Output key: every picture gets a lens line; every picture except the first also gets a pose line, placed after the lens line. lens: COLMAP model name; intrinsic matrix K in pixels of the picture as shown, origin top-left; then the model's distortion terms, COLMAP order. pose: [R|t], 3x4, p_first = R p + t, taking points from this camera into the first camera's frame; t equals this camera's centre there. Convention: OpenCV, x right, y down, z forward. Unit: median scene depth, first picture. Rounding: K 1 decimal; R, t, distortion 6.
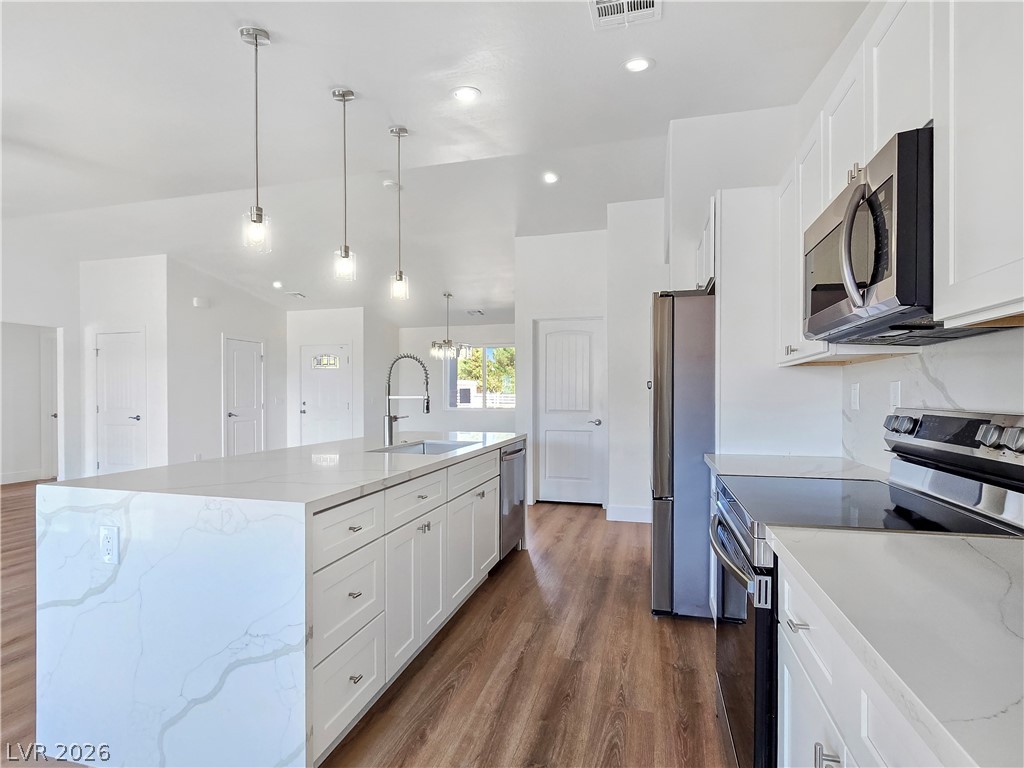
lens RADIAL K [[519.5, 0, 511.8], [0, 519.5, 393.1], [0, 0, 1]] dist [-0.002035, -0.002159]
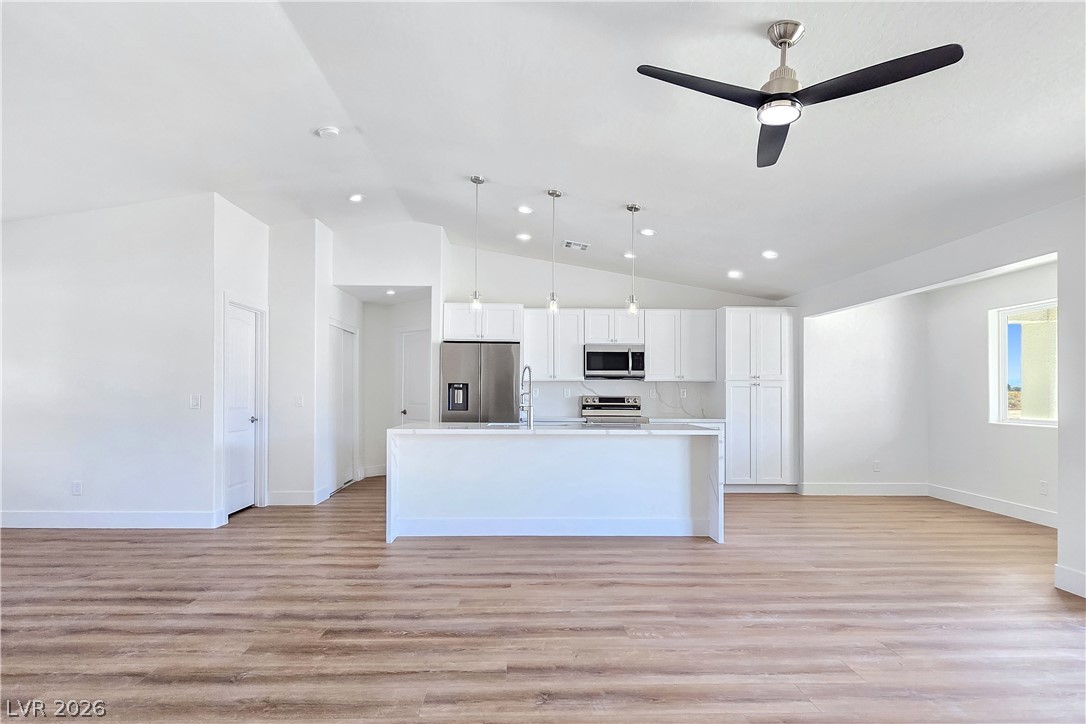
lens RADIAL K [[588.6, 0, 540.6], [0, 588.6, 398.3], [0, 0, 1]] dist [0.004830, -0.012166]
pose [[-0.291887, -0.010336, 0.956397, -1.919925], [-0.007302, 0.999937, 0.008578, 0.009610], [-0.956425, -0.004480, -0.291944, 1.535964]]
